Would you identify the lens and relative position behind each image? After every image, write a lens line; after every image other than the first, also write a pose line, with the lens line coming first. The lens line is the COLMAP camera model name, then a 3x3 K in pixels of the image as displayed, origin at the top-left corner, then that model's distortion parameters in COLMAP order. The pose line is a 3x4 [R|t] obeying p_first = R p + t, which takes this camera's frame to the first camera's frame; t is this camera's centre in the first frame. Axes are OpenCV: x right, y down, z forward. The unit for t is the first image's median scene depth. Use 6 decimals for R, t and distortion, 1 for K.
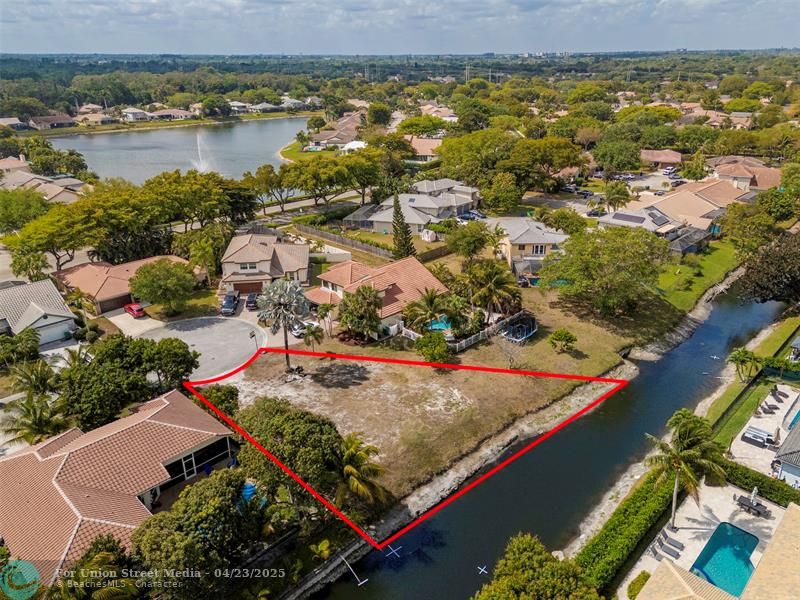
lens RADIAL K [[581.5, 0, 412.6], [0, 581.5, 293.6], [0, 0, 1]] dist [0.115711, -0.088036]
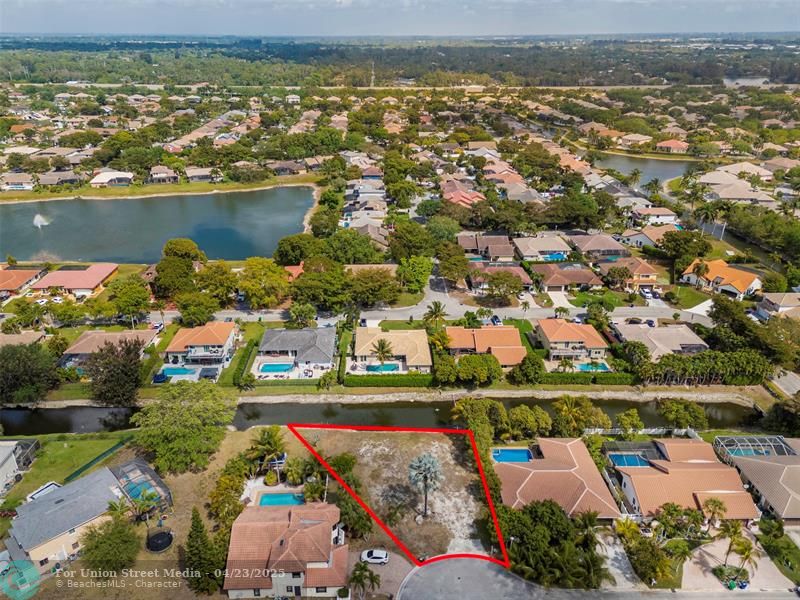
lens RADIAL K [[581.5, 0, 389.2], [0, 581.5, 305.0], [0, 0, 1]] dist [0.115711, -0.088036]
pose [[-0.709254, -0.288854, 0.643057, -0.897737], [0.271553, 0.729856, 0.627351, -1.115348], [-0.650552, 0.619575, -0.439214, 1.375302]]
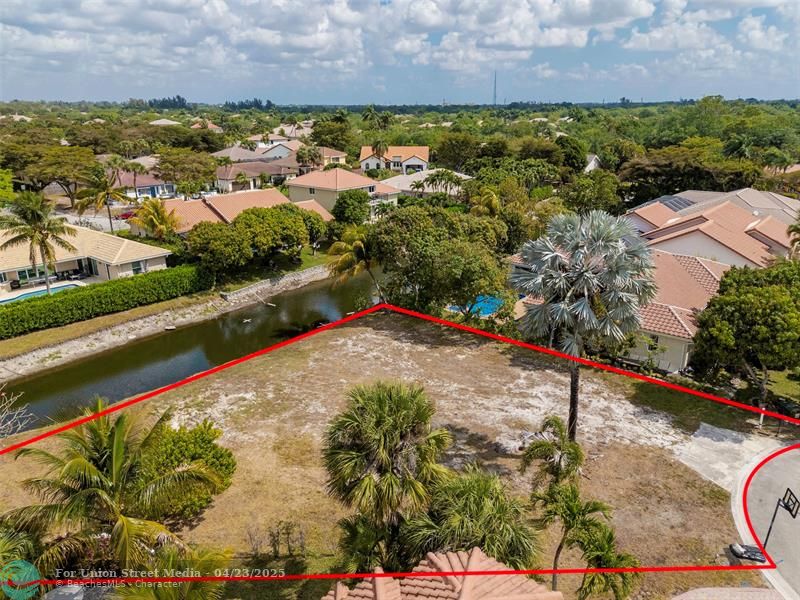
lens RADIAL K [[581.5, 0, 404.6], [0, 581.5, 299.0], [0, 0, 1]] dist [0.115711, -0.088036]
pose [[-0.997249, 0.035885, -0.064854, -0.078413], [-0.014928, 0.759820, 0.649962, -0.211338], [0.072601, 0.649142, -0.757194, 1.257632]]
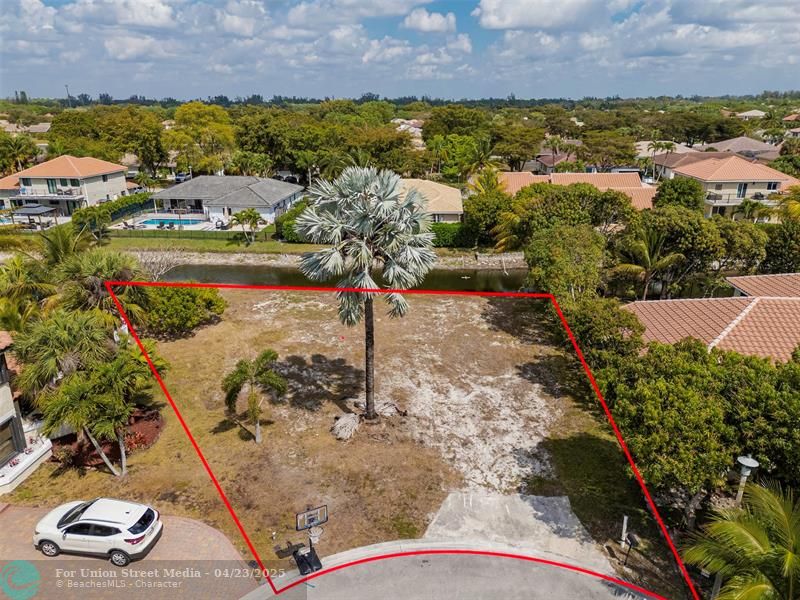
lens RADIAL K [[581.5, 0, 402.0], [0, 581.5, 305.9], [0, 0, 1]] dist [0.115711, -0.088036]
pose [[-0.633874, -0.241058, 0.734911, -0.497627], [0.302301, 0.797387, 0.522291, -0.124619], [-0.711911, 0.553231, -0.432571, 1.133692]]
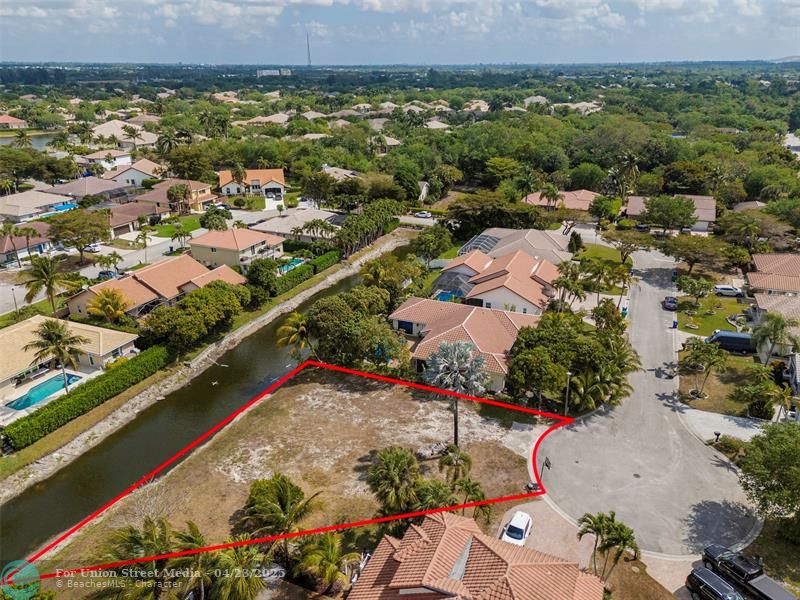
lens RADIAL K [[581.5, 0, 402.8], [0, 581.5, 299.5], [0, 0, 1]] dist [0.115711, -0.088036]
pose [[-0.933896, 0.144511, -0.327041, 0.089012], [-0.124571, 0.725864, 0.676465, -0.562012], [0.335143, 0.672487, -0.659879, 1.394915]]
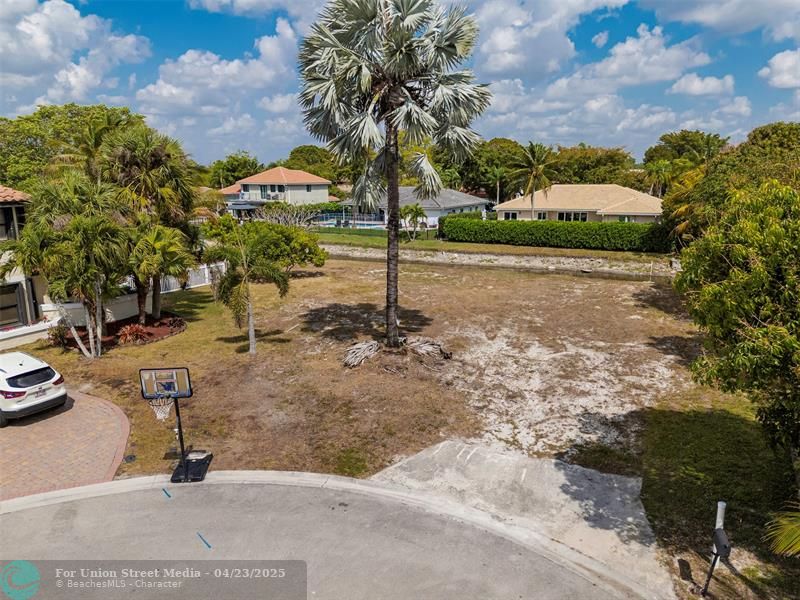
lens RADIAL K [[581.5, 0, 402.0], [0, 581.5, 319.3], [0, 0, 1]] dist [0.115711, -0.088036]
pose [[-0.288014, -0.220425, 0.931912, -0.480784], [0.369583, 0.872169, 0.320516, 0.030225], [-0.883434, 0.436732, -0.169731, 1.059806]]
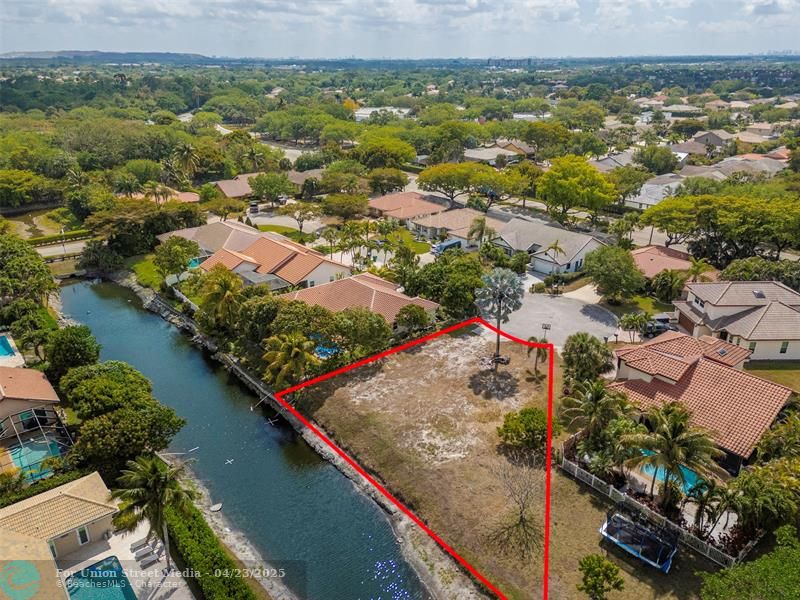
lens RADIAL K [[581.5, 0, 403.4], [0, 581.5, 304.1], [0, 0, 1]] dist [0.115711, -0.088036]
pose [[-0.111959, 0.391626, -0.913287, 0.734752], [-0.375270, 0.834346, 0.403780, -0.307547], [0.920129, 0.387937, 0.053553, 0.772306]]
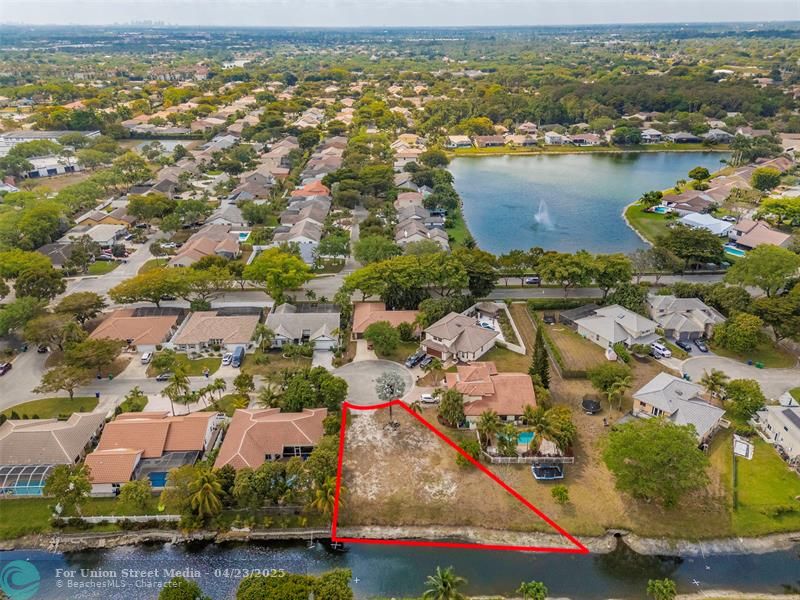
lens RADIAL K [[581.5, 0, 403.3], [0, 581.5, 300.5], [0, 0, 1]] dist [0.115711, -0.088036]
pose [[0.712181, 0.306161, -0.631715, 0.758434], [-0.272343, 0.949904, 0.153338, -0.463728], [0.647015, 0.062839, 0.759884, -0.247396]]
